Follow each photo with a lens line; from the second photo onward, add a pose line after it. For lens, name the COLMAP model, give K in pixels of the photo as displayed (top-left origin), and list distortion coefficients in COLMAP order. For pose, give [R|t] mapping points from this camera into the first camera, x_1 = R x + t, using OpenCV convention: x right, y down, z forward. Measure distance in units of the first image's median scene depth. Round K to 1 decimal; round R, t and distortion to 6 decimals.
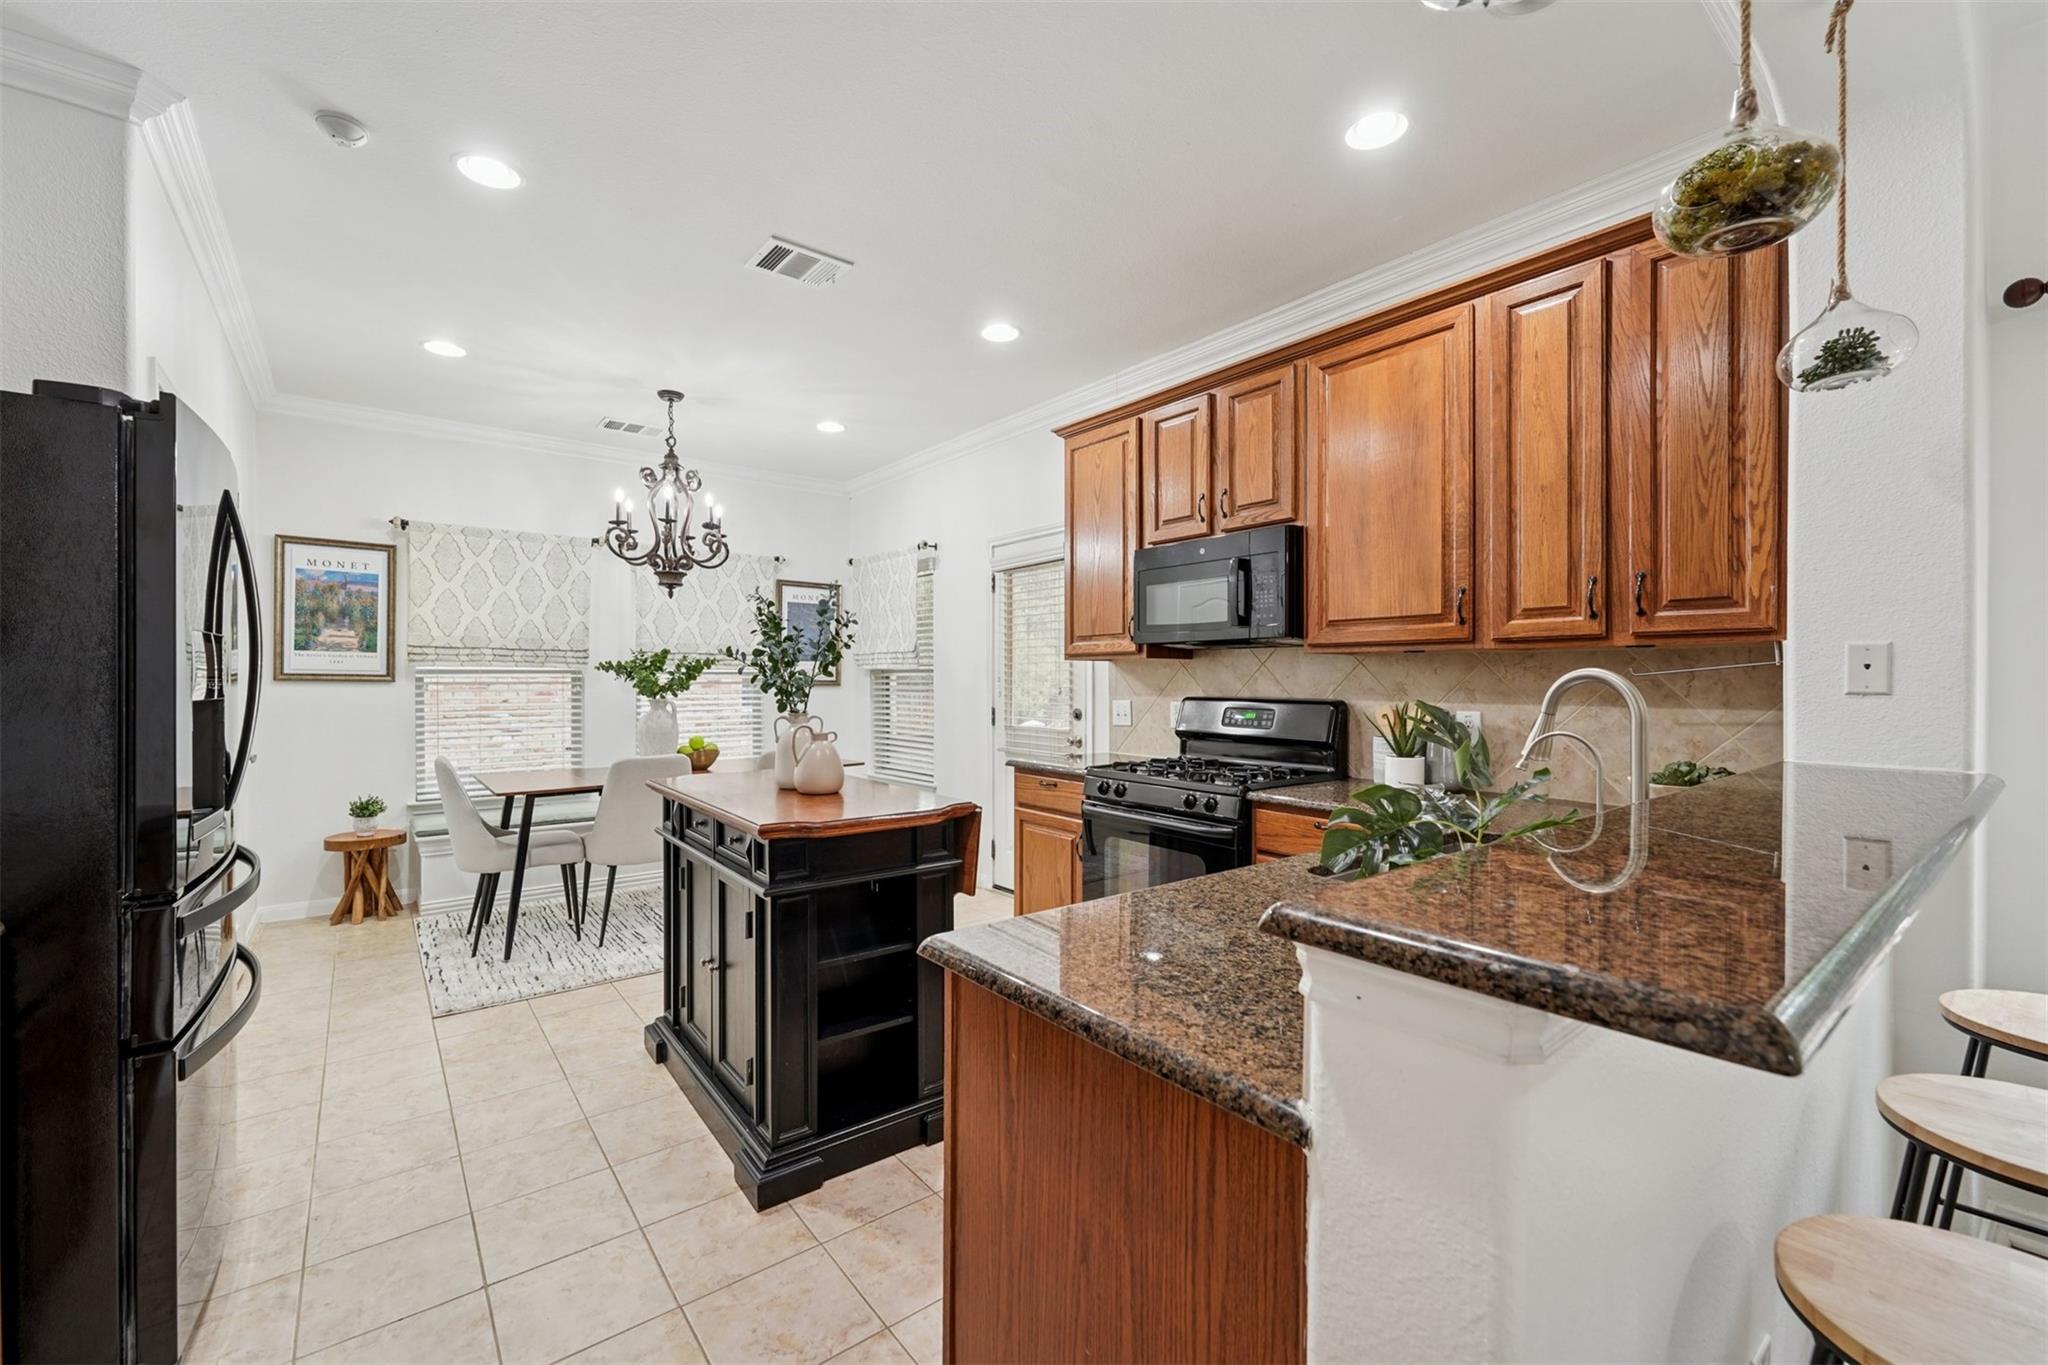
lens RADIAL K [[838.6, 0, 1018.2], [0, 838.6, 676.4], [0, 0, 1]] dist [-0.029403, 0.003785]
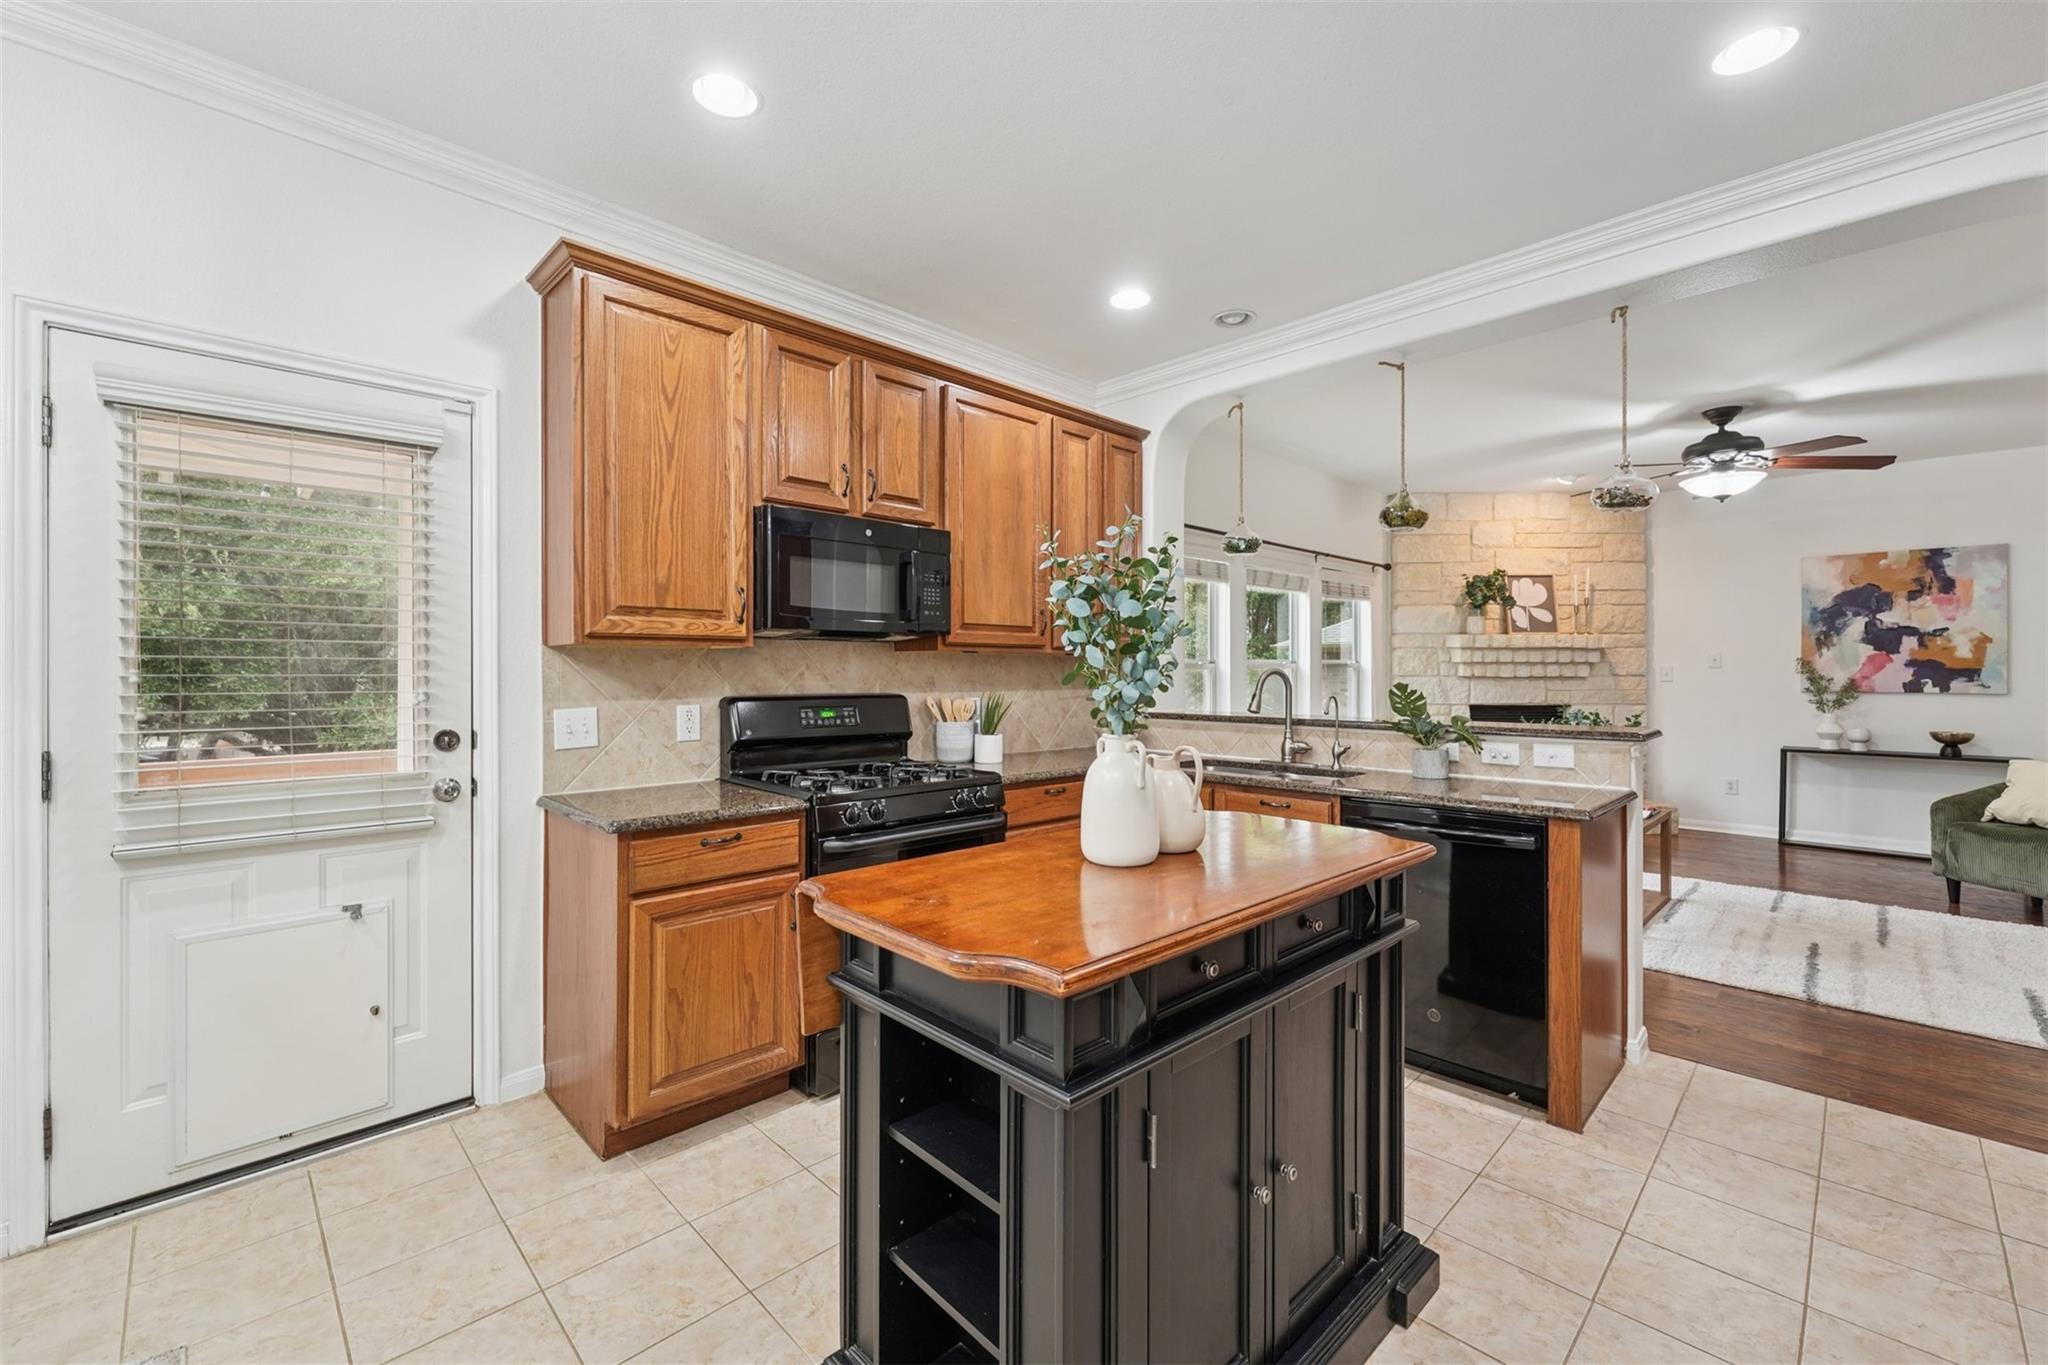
lens RADIAL K [[833.7, 0, 1014.9], [0, 833.7, 670.7], [0, 0, 1]] dist [-0.000116, 0.000114]
pose [[-0.110199, 0.002127, 0.993907, -0.565707], [-0.002458, 0.999994, -0.002413, 0.000621], [-0.993906, -0.002708, -0.110193, 0.772145]]
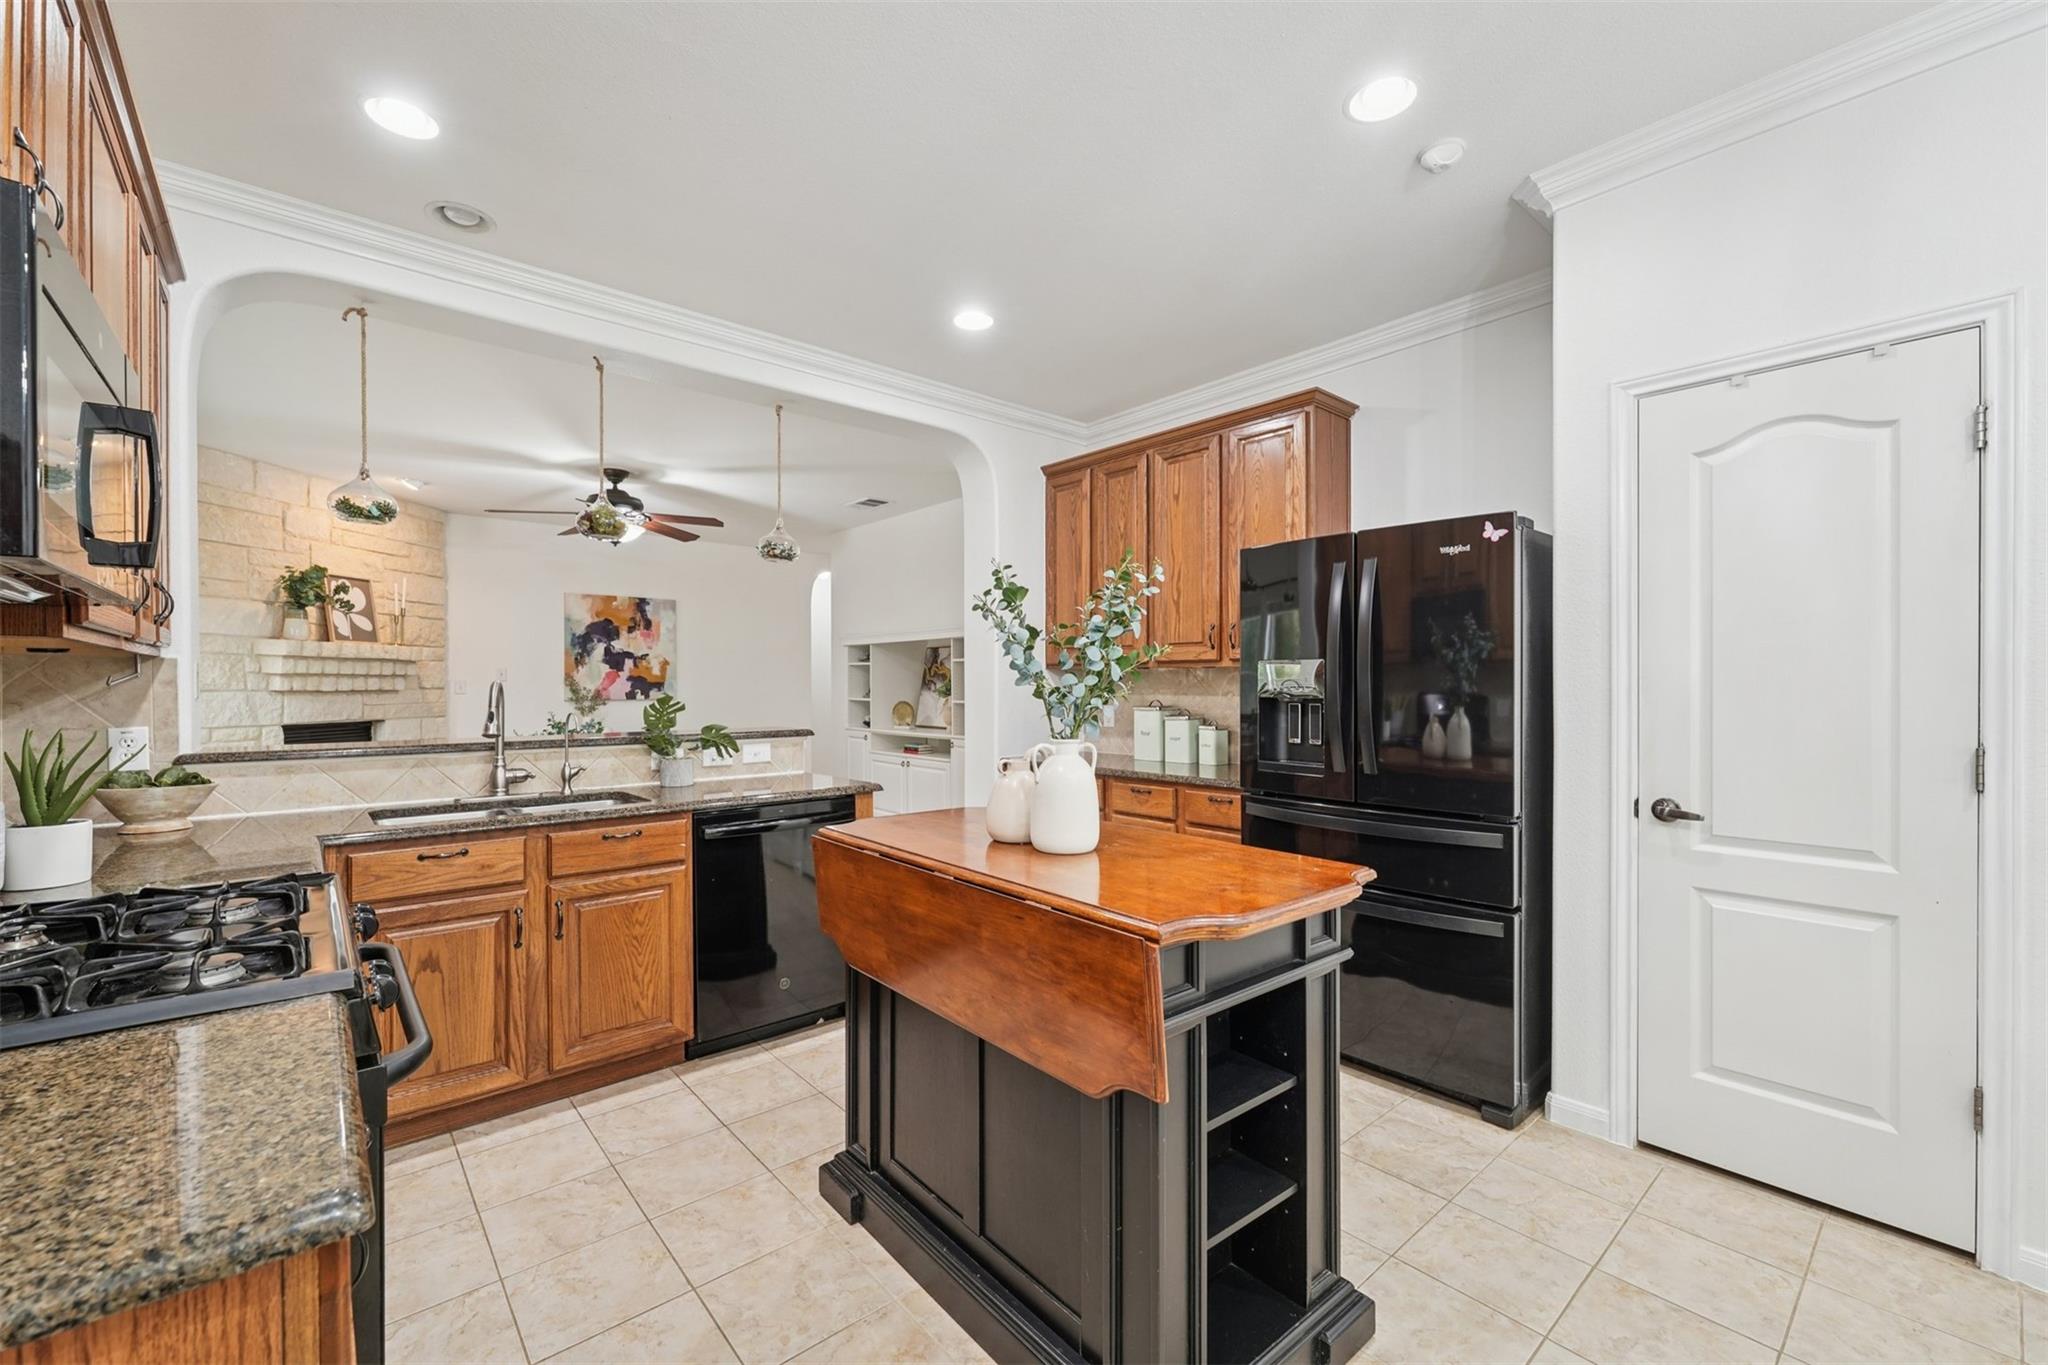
lens RADIAL K [[830.5, 0, 1019.6], [0, 830.5, 687.8], [0, 0, 1]] dist [-0.000261, -0.000062]
pose [[-0.999003, 0.002439, -0.044566, -0.142744], [0.002334, 0.999994, 0.002403, 0.000562], [0.044571, 0.002297, -0.999004, 1.118742]]
